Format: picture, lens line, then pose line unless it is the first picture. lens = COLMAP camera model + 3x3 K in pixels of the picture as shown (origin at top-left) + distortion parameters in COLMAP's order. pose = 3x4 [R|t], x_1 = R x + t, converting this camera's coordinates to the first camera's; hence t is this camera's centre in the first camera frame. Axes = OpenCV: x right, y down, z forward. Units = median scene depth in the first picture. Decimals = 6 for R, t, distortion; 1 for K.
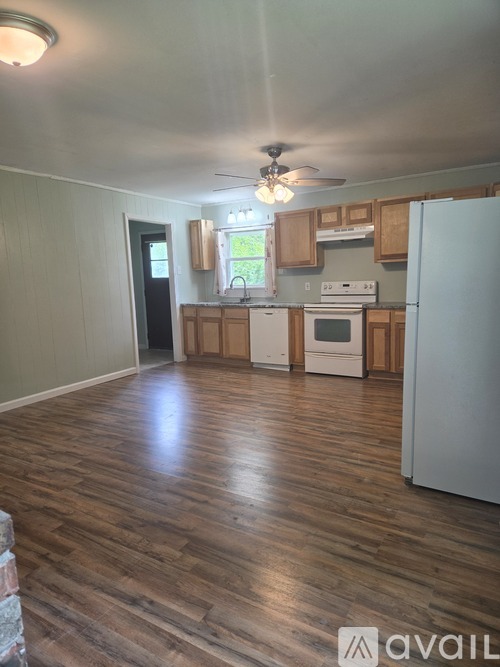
lens RADIAL K [[452.9, 0, 251.2], [0, 452.9, 331.8], [0, 0, 1]] dist [0.060680, -0.002585]
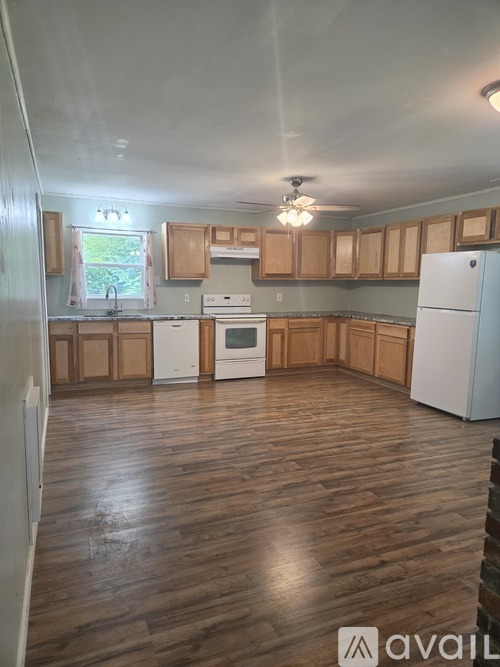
lens RADIAL K [[452.9, 0, 251.2], [0, 452.9, 331.8], [0, 0, 1]] dist [0.060680, -0.002585]
pose [[0.577426, -0.049004, 0.814971, -0.683680], [0.070915, 0.997435, 0.009731, -0.026749], [-0.813357, 0.052175, 0.579420, 0.321956]]
